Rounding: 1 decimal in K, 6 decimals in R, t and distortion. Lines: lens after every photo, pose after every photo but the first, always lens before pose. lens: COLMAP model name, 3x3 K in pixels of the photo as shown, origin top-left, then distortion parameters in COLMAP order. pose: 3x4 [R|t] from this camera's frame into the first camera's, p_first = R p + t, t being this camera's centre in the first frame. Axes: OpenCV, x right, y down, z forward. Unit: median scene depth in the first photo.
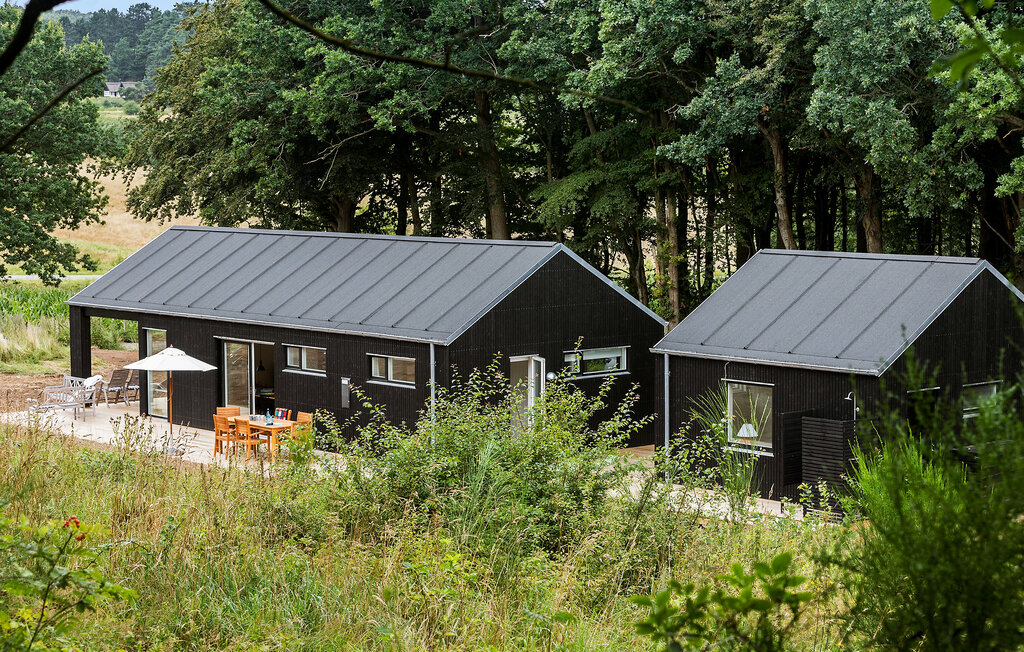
lens RADIAL K [[2053.2, 0, 512.0], [0, 2053.2, 326.0], [0, 0, 1]] dist [0.401264, 0.000835]
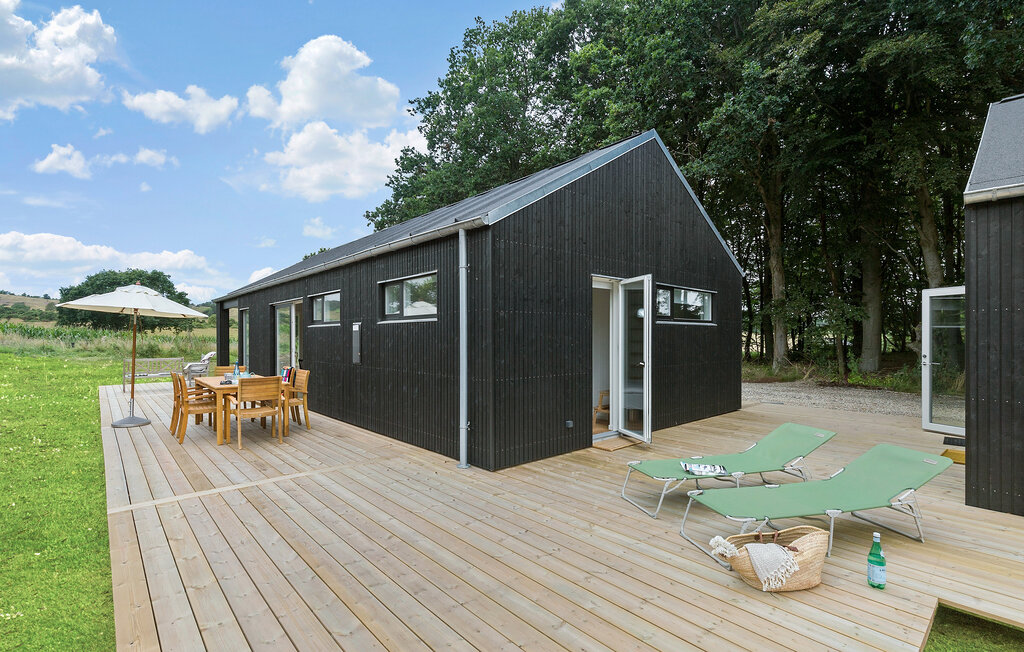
lens RADIAL K [[464.8, 0, 492.2], [0, 464.8, 332.8], [0, 0, 1]] dist [0.000861, 0.000078]
pose [[0.998623, -0.006835, -0.052021, -0.023386], [0.001707, 0.995185, -0.098001, 0.044605], [0.052440, 0.097777, 0.993826, 0.823699]]
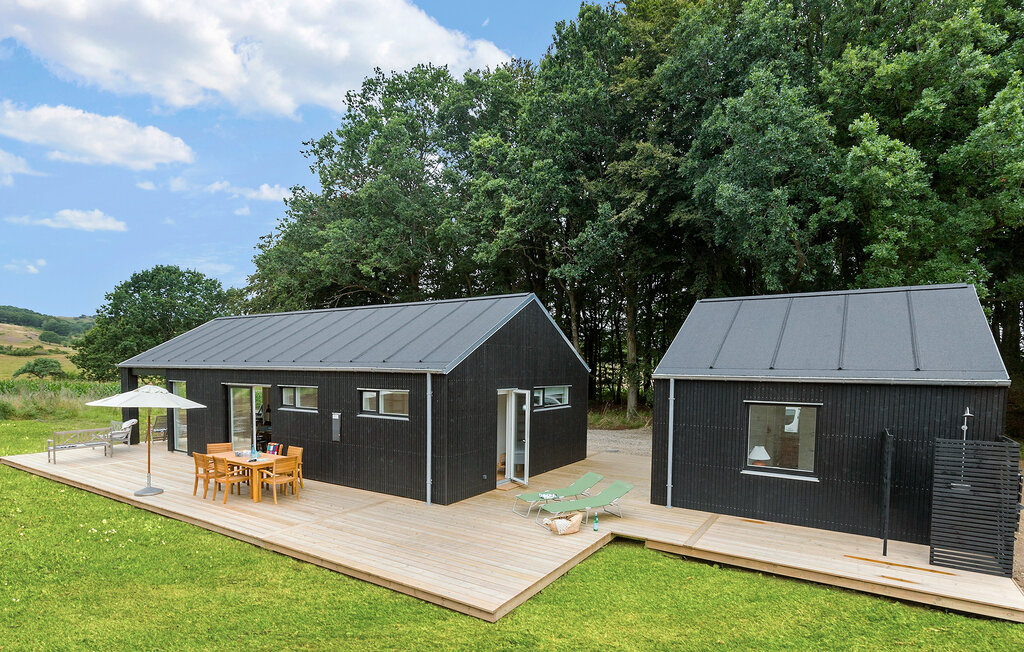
lens RADIAL K [[517.0, 0, 533.5], [0, 517.0, 380.6], [0, 0, 1]] dist [0.017595, 0.000179]
pose [[0.965687, -0.001187, 0.259705, -0.051143], [0.017065, 0.998118, -0.058893, 0.025674], [-0.259147, 0.061304, 0.963890, 0.702680]]
